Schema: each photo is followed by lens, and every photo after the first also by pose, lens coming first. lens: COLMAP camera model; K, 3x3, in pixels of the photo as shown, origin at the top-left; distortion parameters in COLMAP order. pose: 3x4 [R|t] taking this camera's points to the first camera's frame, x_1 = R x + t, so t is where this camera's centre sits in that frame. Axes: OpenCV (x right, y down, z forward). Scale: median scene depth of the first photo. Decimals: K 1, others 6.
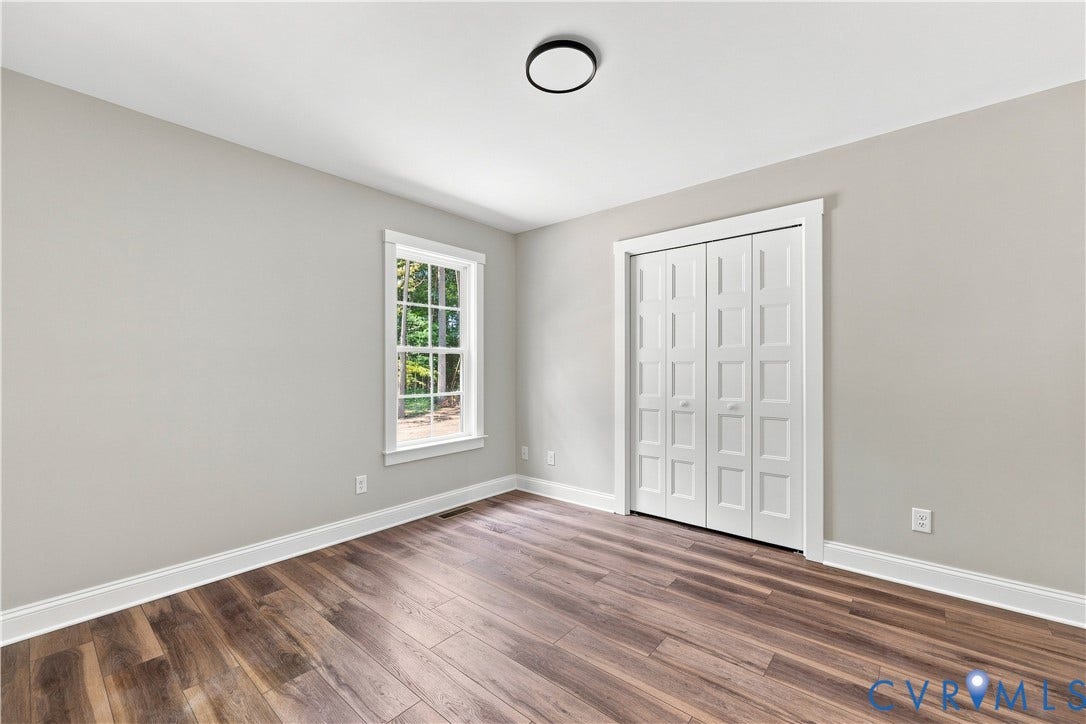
lens RADIAL K [[440.4, 0, 544.6], [0, 440.4, 367.7], [0, 0, 1]] dist [0.000987, -0.000005]
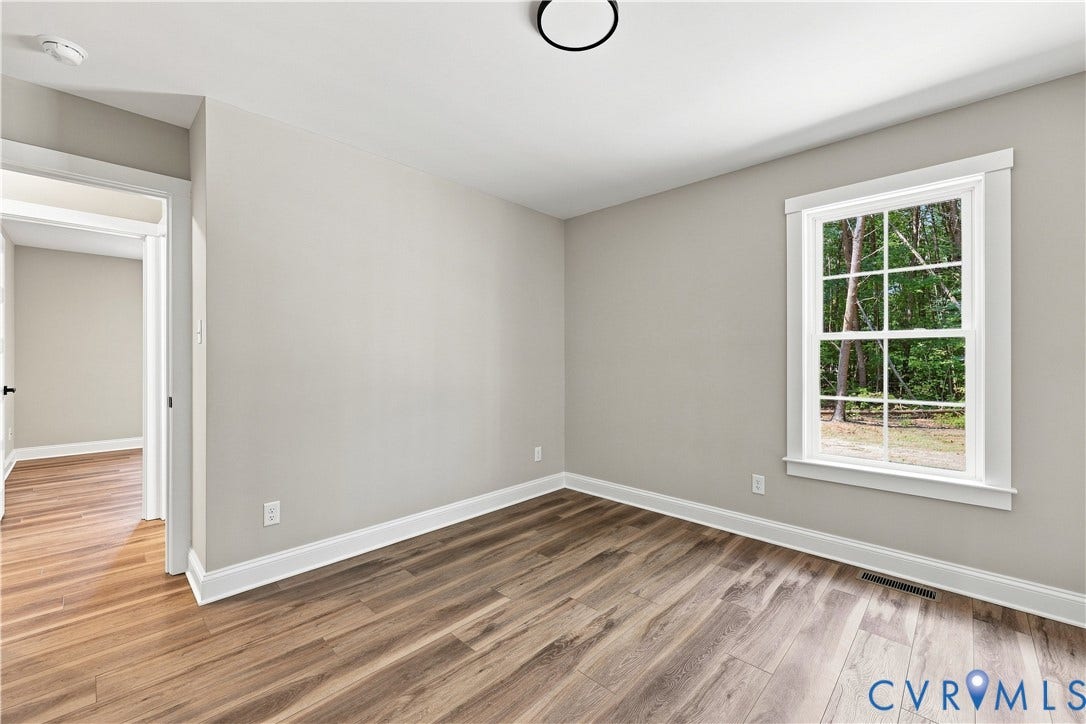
lens RADIAL K [[443.9, 0, 543.0], [0, 443.9, 362.0], [0, 0, 1]] dist [0.000901, 0.000075]
pose [[-0.067376, 0.006572, -0.997706, 0.611998], [-0.004870, 0.999964, 0.006916, -0.000468], [0.997716, 0.005325, -0.067342, 0.663187]]
